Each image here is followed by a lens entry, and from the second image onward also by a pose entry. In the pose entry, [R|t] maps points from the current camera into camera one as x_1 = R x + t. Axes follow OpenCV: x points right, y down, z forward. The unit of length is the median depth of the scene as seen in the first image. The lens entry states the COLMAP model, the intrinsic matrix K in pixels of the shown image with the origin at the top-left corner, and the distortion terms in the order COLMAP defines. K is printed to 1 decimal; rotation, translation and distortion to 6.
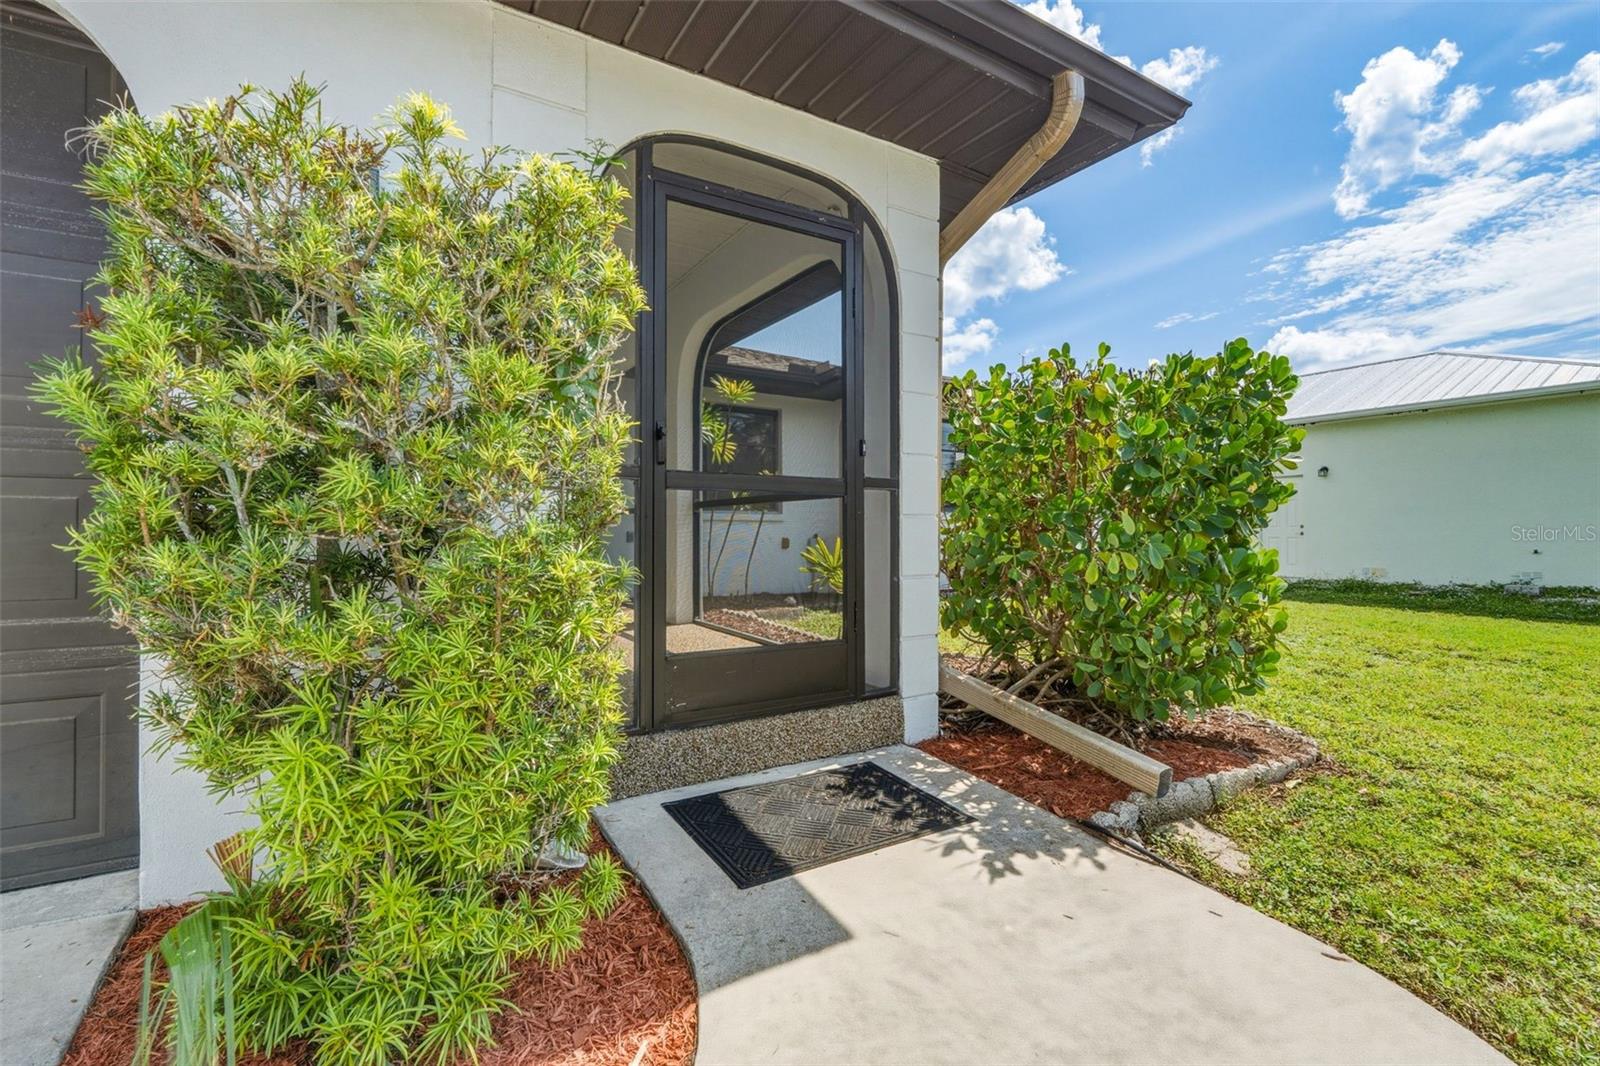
lens RADIAL K [[721.4, 0, 794.0], [0, 721.4, 524.1], [0, 0, 1]] dist [-0.002828, -0.000016]
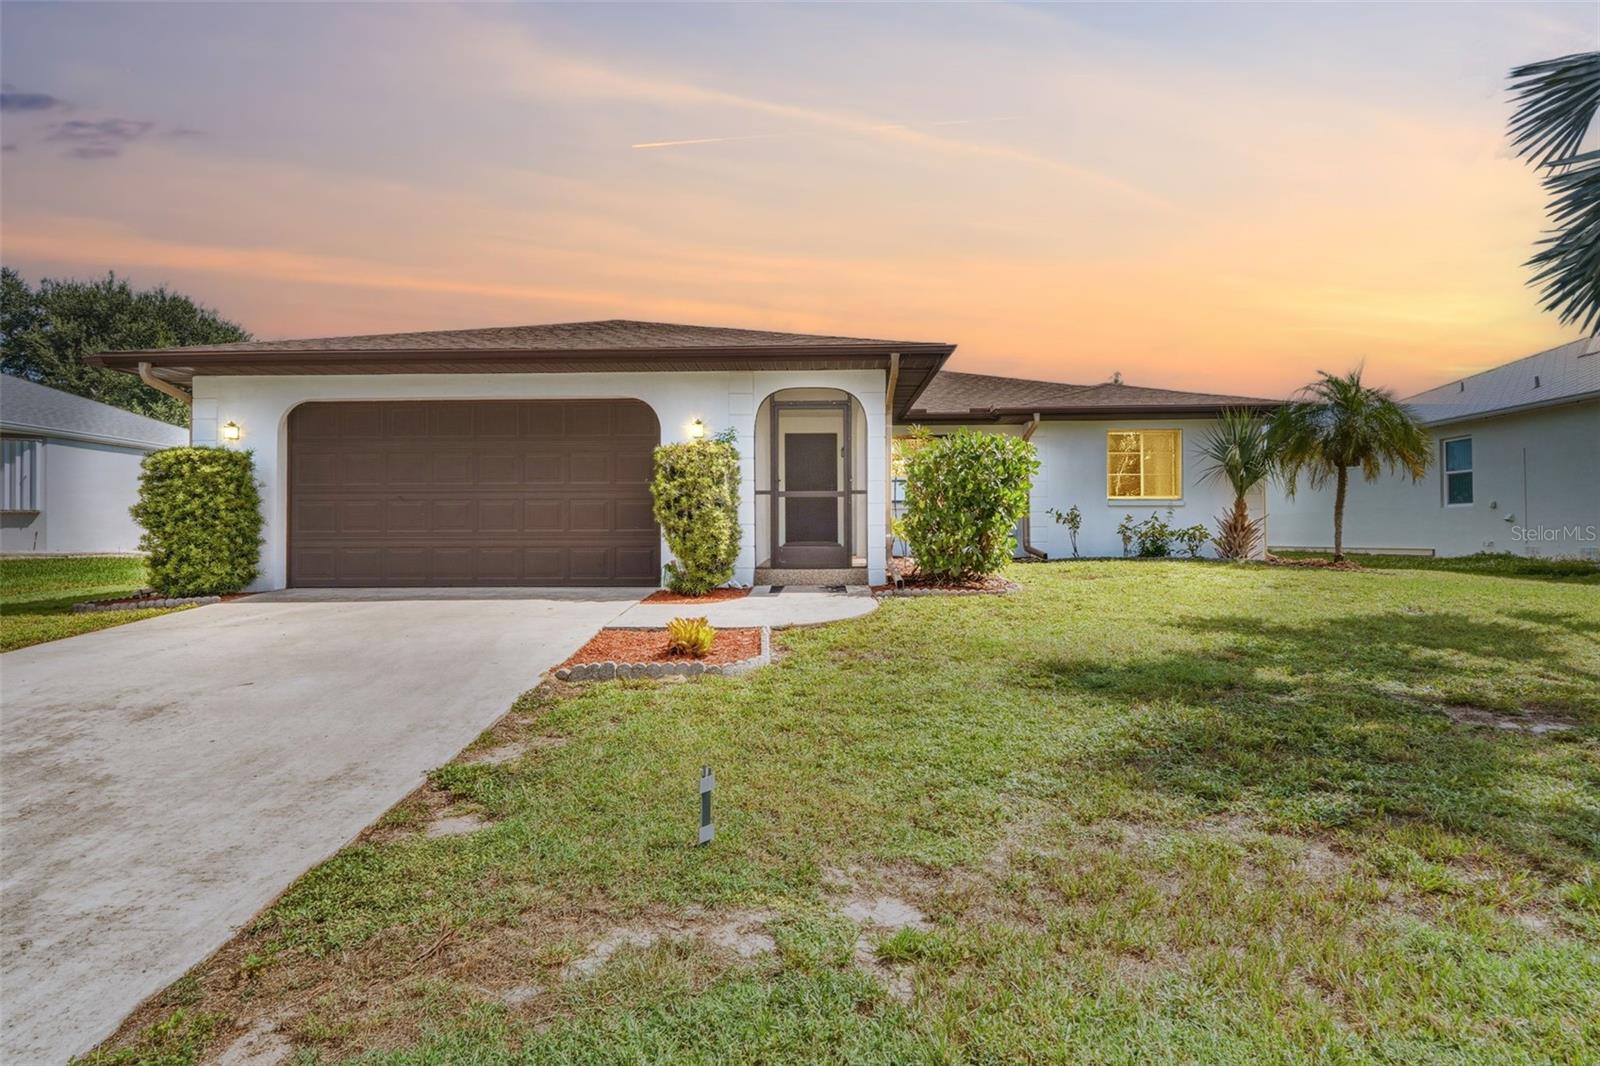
lens RADIAL K [[721.4, 0, 794.0], [0, 721.4, 524.1], [0, 0, 1]] dist [-0.002828, -0.000016]
pose [[0.854121, 0.002198, -0.520070, 3.622208], [0.005088, 0.999908, 0.012583, 0.079159], [0.520050, -0.013394, 0.854031, -4.066541]]
